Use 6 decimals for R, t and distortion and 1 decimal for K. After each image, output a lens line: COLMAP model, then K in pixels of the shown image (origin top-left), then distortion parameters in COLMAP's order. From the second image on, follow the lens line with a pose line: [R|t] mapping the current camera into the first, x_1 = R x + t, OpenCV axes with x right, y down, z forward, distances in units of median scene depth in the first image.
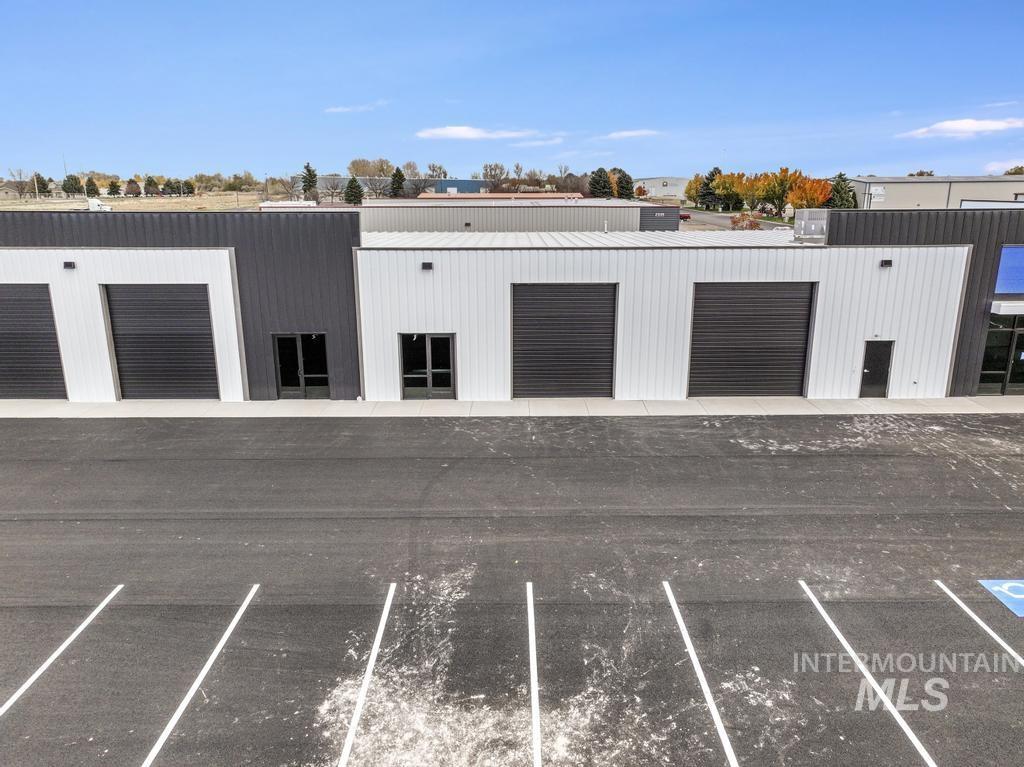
lens RADIAL K [[720.1, 0, 517.2], [0, 720.1, 382.6], [0, 0, 1]] dist [0.007349, 0.007190]
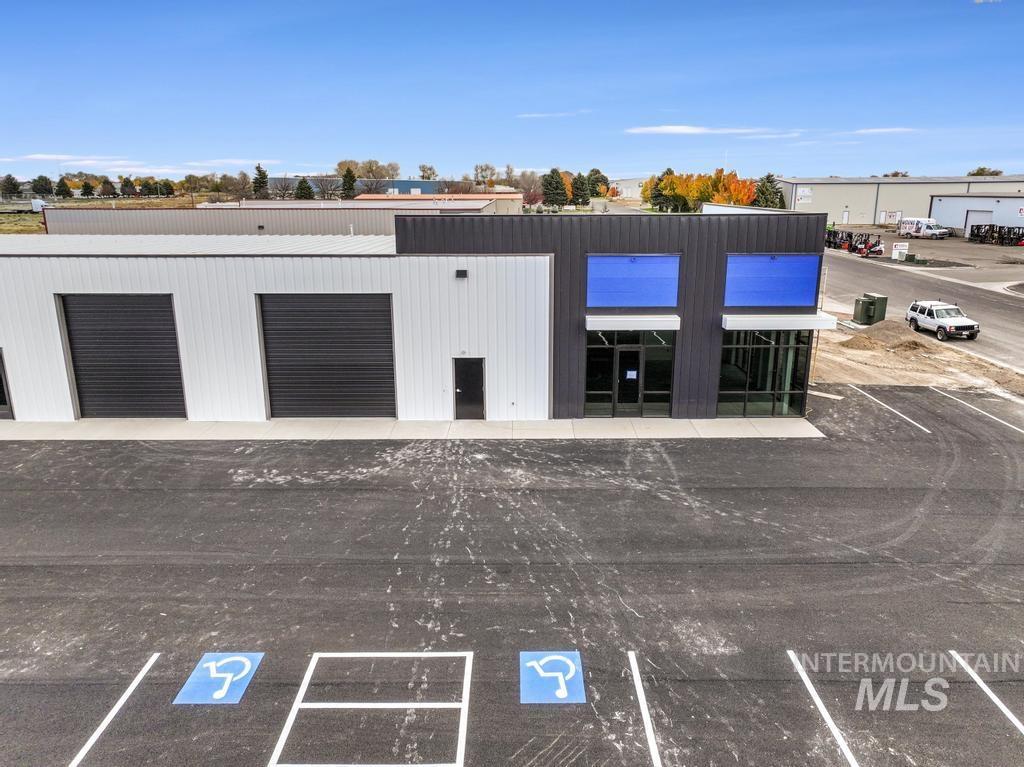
lens RADIAL K [[719.9, 0, 512.0], [0, 719.9, 383.5], [0, 0, 1]] dist [0.006378, 0.007081]
pose [[0.999896, 0.003596, -0.013934, 0.570241], [-0.003594, 0.999994, 0.000165, -0.025824], [0.013935, -0.000115, 0.999903, 0.088435]]
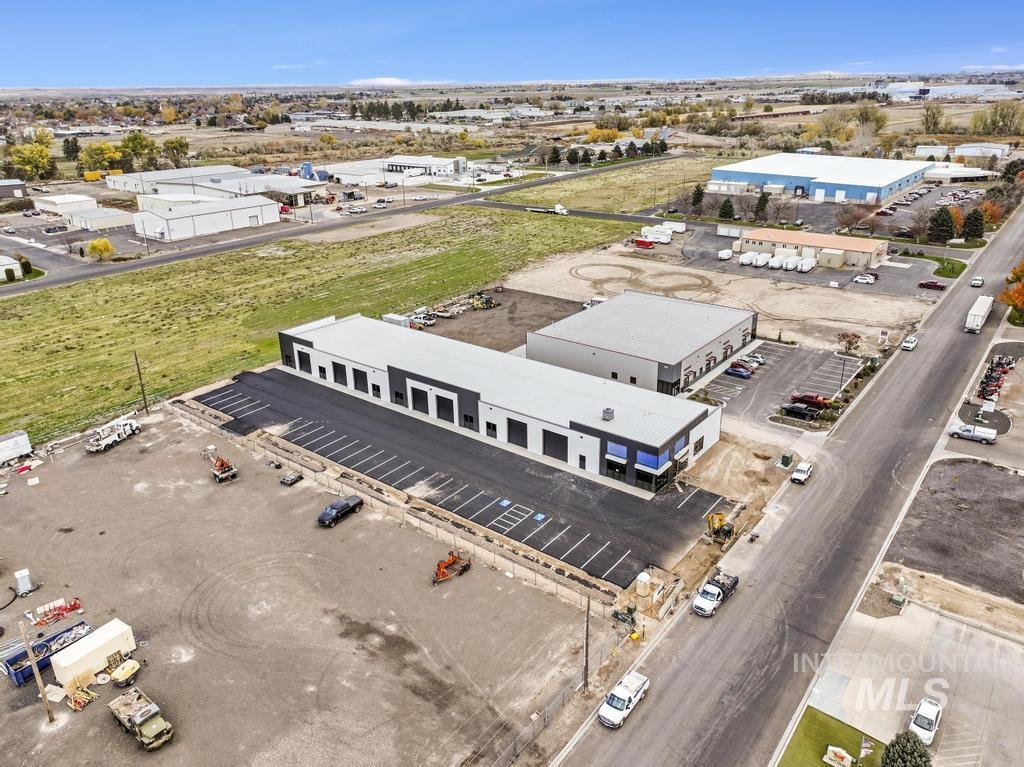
lens RADIAL K [[720.1, 0, 517.2], [0, 720.1, 382.6], [0, 0, 1]] dist [0.007349, 0.007190]
pose [[0.784470, 0.227781, -0.576821, 2.332655], [-0.150497, 0.972225, 0.179248, -1.056937], [0.601629, -0.053805, 0.796961, -2.208736]]
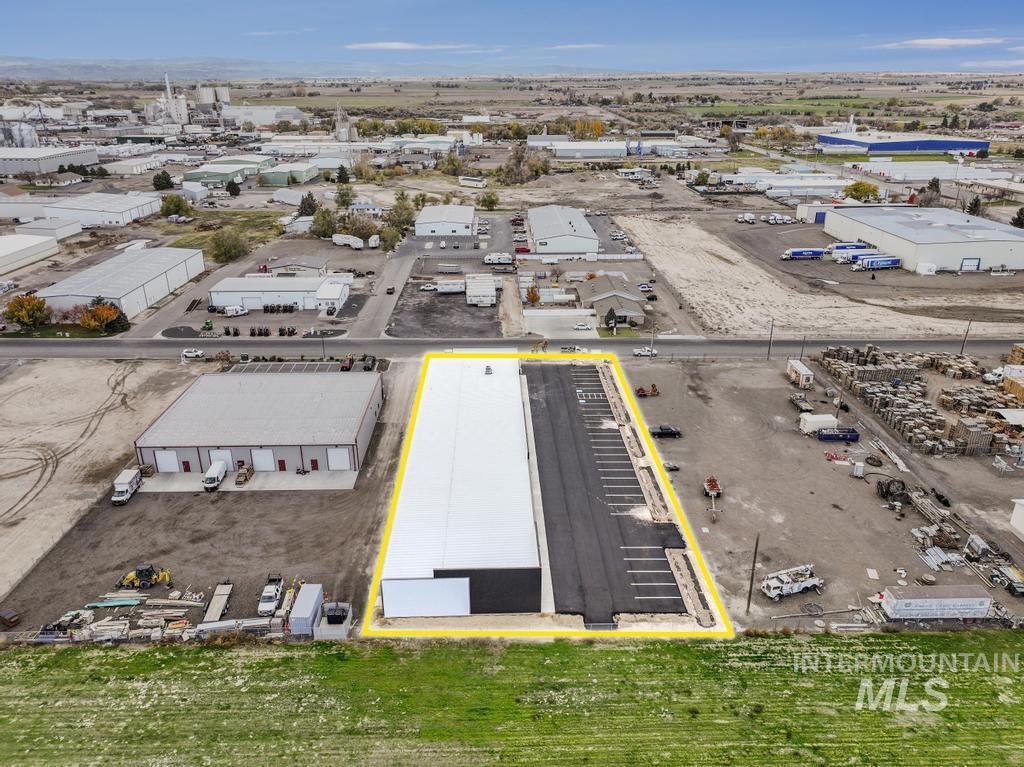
lens RADIAL K [[722.0, 0, 516.4], [0, 722.0, 395.8], [0, 0, 1]] dist [0.006108, 0.001498]
pose [[-0.027423, -0.398243, 0.916870, -4.922272], [0.263115, 0.881996, 0.390965, -2.291877], [-0.964375, 0.251964, 0.080597, 0.575558]]
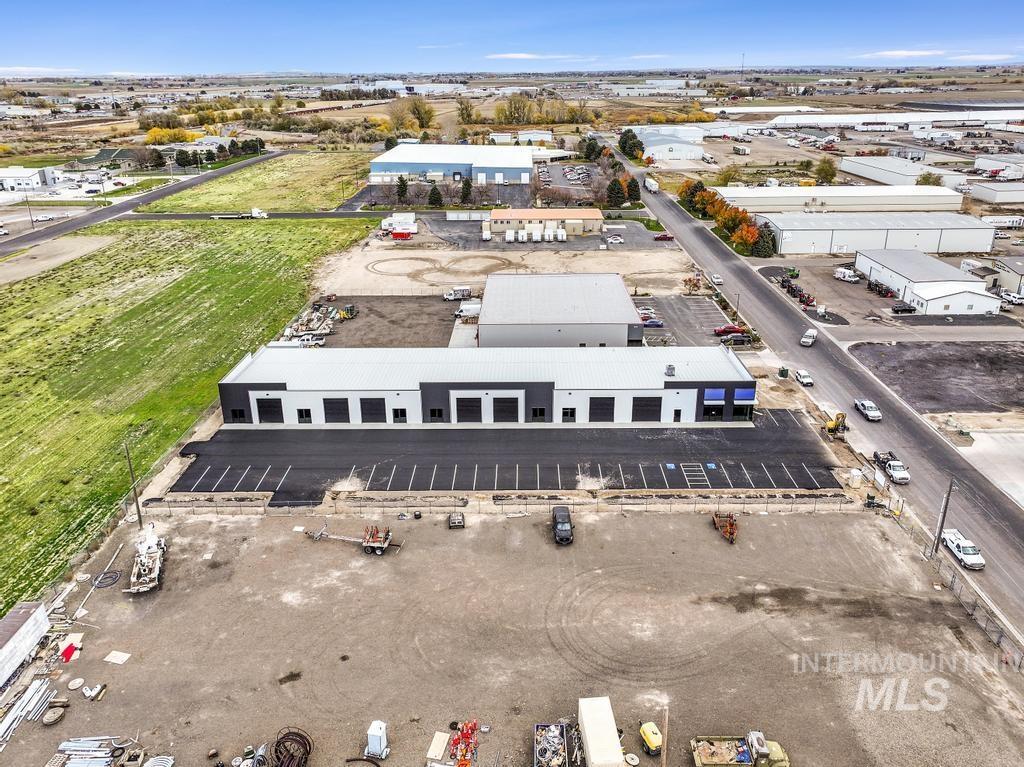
lens RADIAL K [[720.1, 0, 517.2], [0, 720.1, 382.6], [0, 0, 1]] dist [0.007349, 0.007190]
pose [[0.999846, 0.000877, -0.017503, -0.351031], [0.001511, 0.990717, 0.135929, -0.775962], [0.017460, -0.135935, 0.990564, -3.105842]]
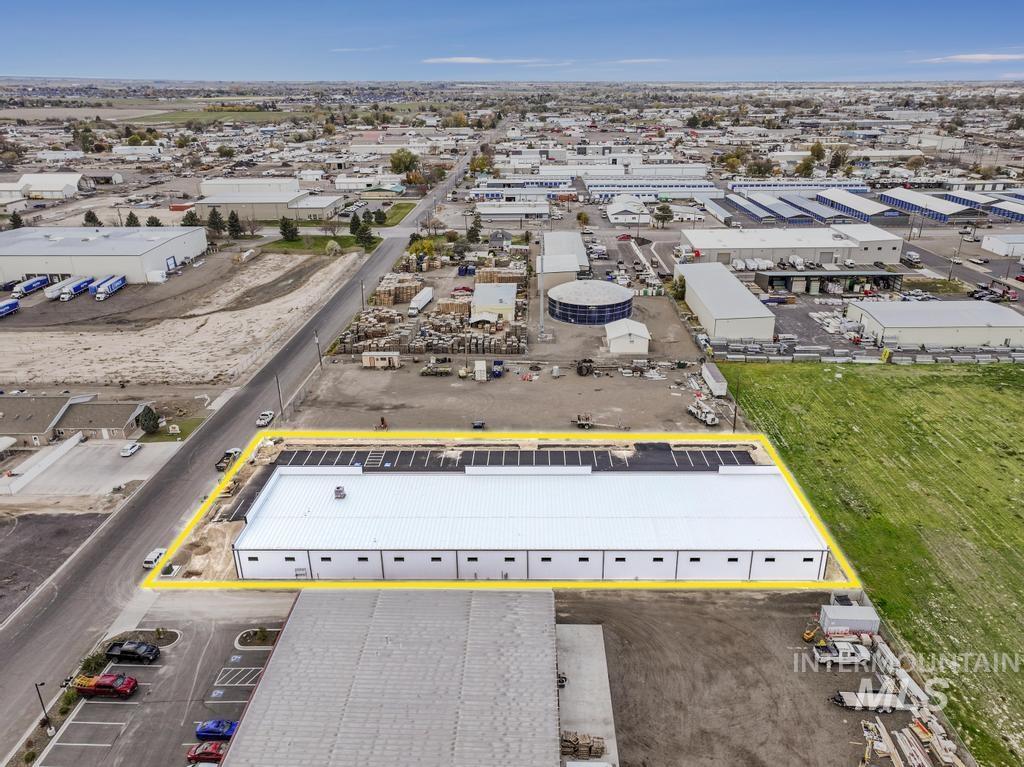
lens RADIAL K [[729.8, 0, 519.2], [0, 729.8, 383.7], [0, 0, 1]] dist [0.005904, 0.005830]
pose [[-0.999677, 0.002571, 0.025264, -0.653163], [0.017499, 0.790714, 0.611936, -3.335320], [-0.018404, 0.612181, -0.790504, 4.155259]]
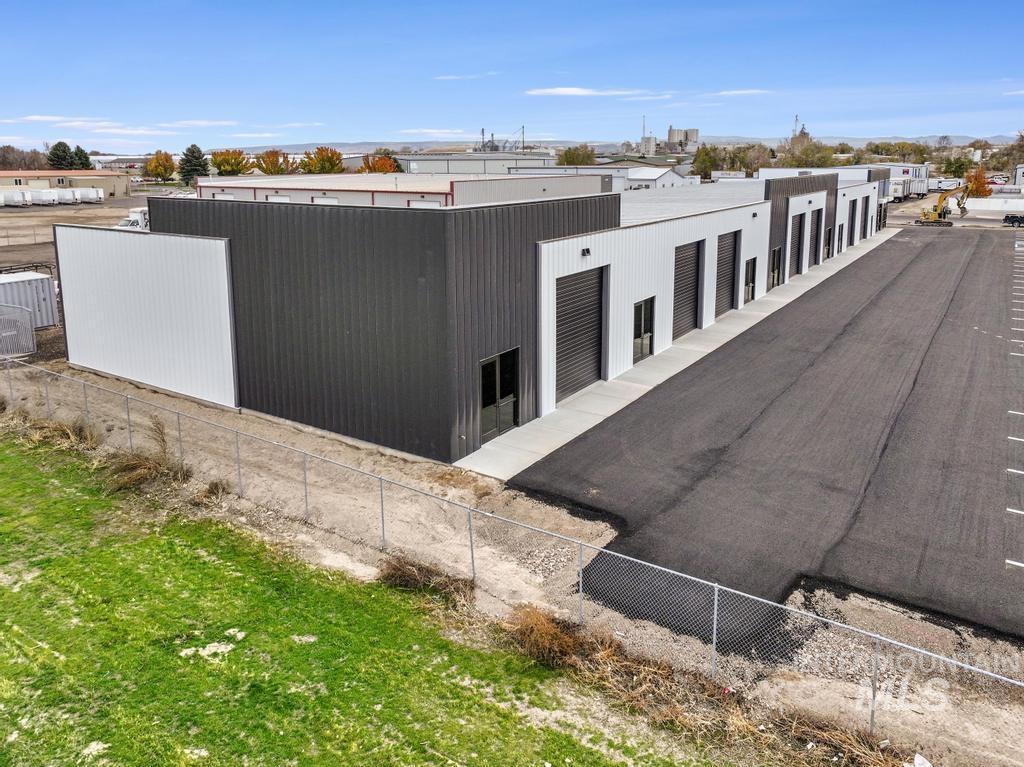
lens RADIAL K [[722.0, 0, 516.4], [0, 722.0, 395.8], [0, 0, 1]] dist [0.006108, 0.001498]
pose [[0.553867, -0.257458, 0.791800, -2.664708], [0.222480, 0.962175, 0.157231, -0.137336], [-0.802330, 0.089074, 0.590196, 0.512026]]
